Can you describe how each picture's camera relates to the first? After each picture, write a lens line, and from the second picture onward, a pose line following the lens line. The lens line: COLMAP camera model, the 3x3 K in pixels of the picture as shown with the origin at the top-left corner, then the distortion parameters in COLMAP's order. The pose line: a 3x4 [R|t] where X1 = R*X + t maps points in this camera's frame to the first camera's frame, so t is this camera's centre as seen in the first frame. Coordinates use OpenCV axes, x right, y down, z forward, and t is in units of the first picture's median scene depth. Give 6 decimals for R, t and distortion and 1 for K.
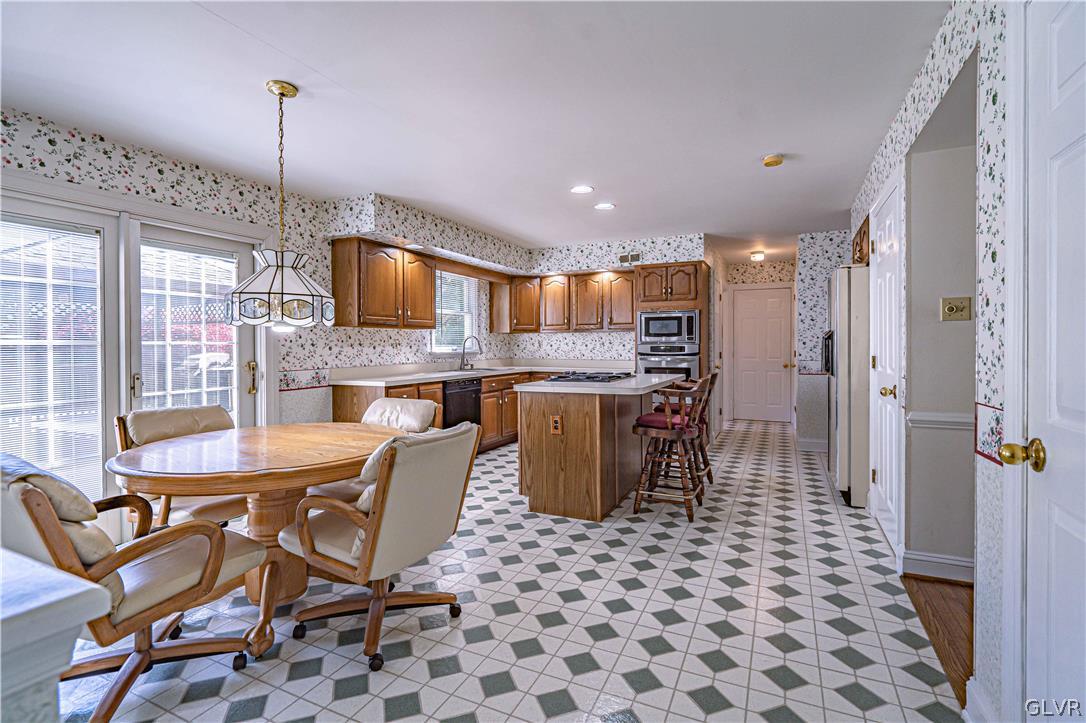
lens RADIAL K [[503.5, 0, 543.5], [0, 503.5, 350.5], [0, 0, 1]] dist [0.001073, 0.001941]
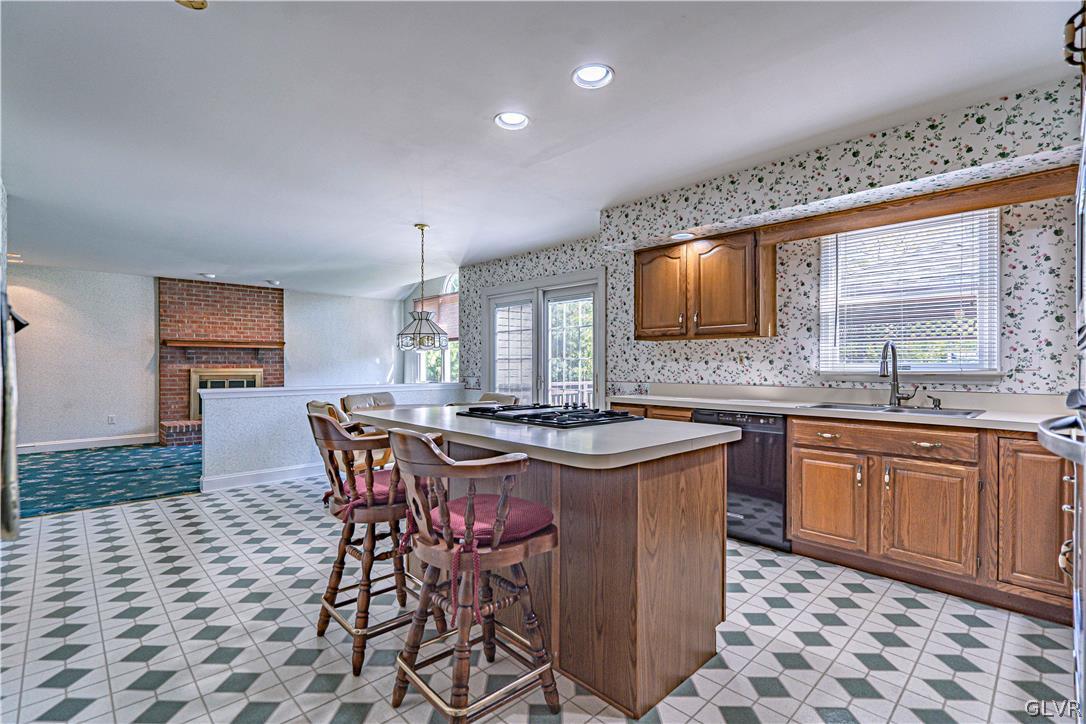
lens RADIAL K [[503.5, 0, 539.8], [0, 503.5, 366.4], [0, 0, 1]] dist [0.001073, 0.001941]
pose [[-0.354341, 0.013068, -0.935025, 0.595613], [-0.006647, 0.999842, 0.016493, -0.012103], [0.935093, 0.012059, -0.354198, 1.118858]]
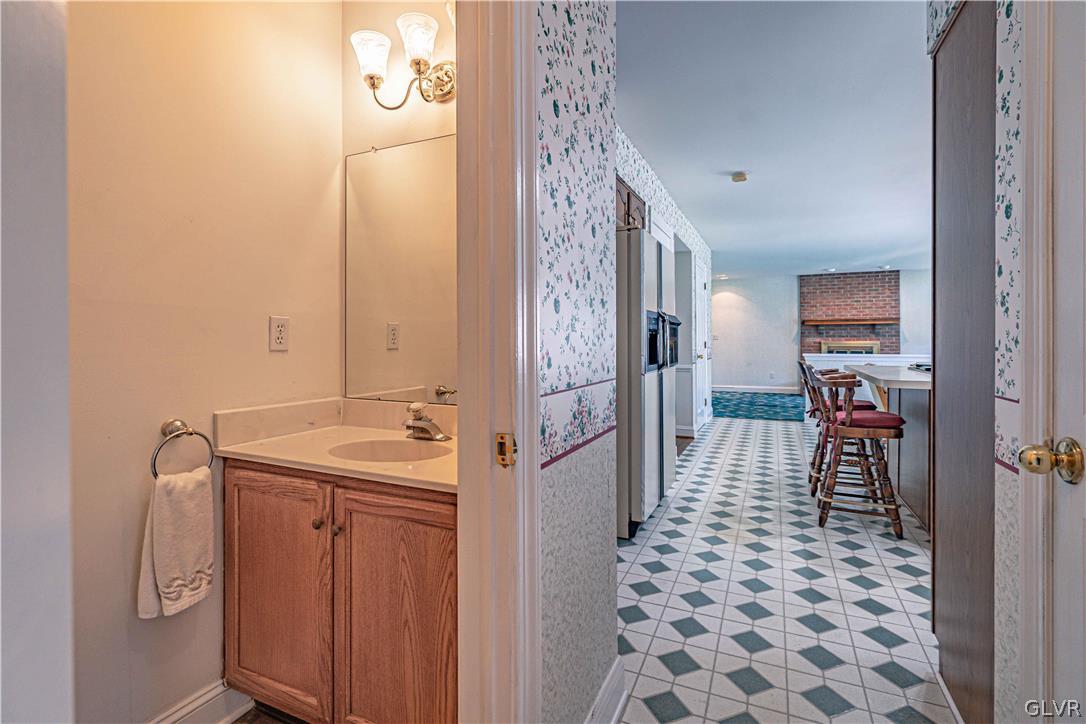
lens RADIAL K [[503.5, 0, 553.7], [0, 503.5, 343.6], [0, 0, 1]] dist [0.001073, 0.001941]
pose [[-0.999370, 0.011806, -0.033483, 0.671236], [0.011282, 0.999811, 0.015813, -0.008050], [0.033663, 0.015425, -0.999314, 1.511879]]
